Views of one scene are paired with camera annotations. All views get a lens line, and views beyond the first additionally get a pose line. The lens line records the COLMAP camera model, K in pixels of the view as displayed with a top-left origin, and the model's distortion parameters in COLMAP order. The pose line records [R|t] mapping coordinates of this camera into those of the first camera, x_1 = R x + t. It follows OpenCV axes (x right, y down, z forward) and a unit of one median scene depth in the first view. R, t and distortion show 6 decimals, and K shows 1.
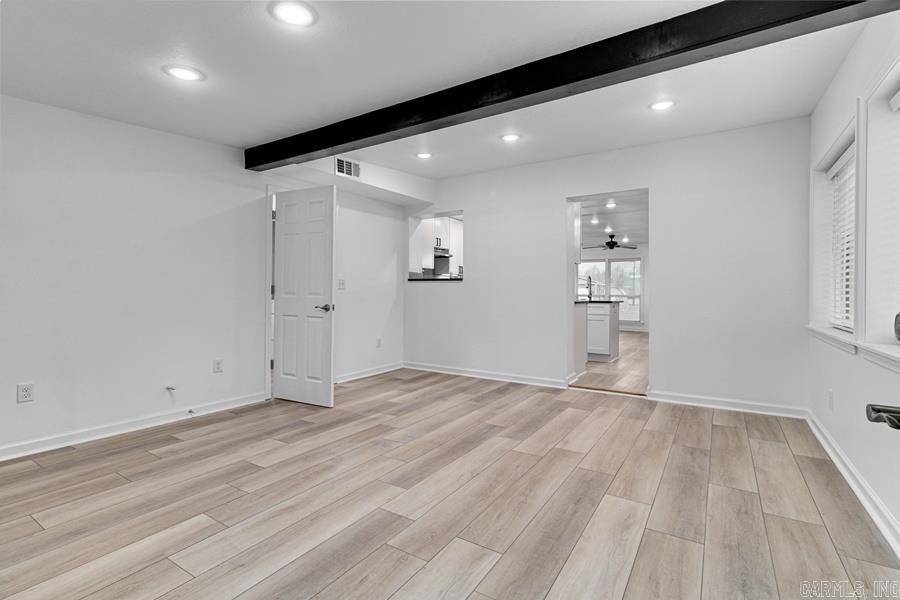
lens RADIAL K [[412.6, 0, 458.4], [0, 412.6, 292.8], [0, 0, 1]] dist [0.000628, -0.000189]
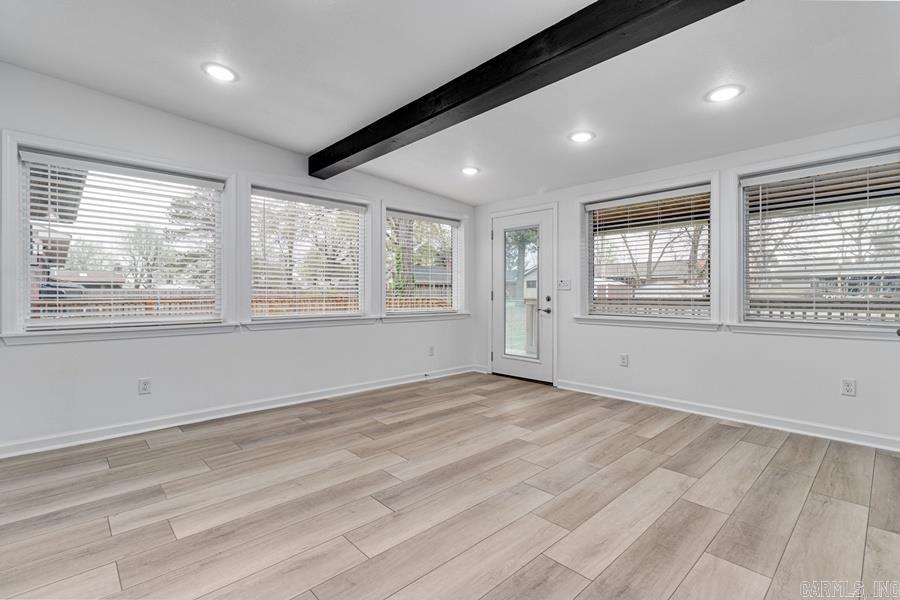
lens RADIAL K [[412.6, 0, 458.4], [0, 412.6, 292.8], [0, 0, 1]] dist [0.000628, -0.000189]
pose [[-0.970505, -0.002441, 0.241070, -0.226041], [-0.002624, 0.999996, -0.000439, -0.001460], [-0.241068, -0.001058, -0.970508, 2.026302]]
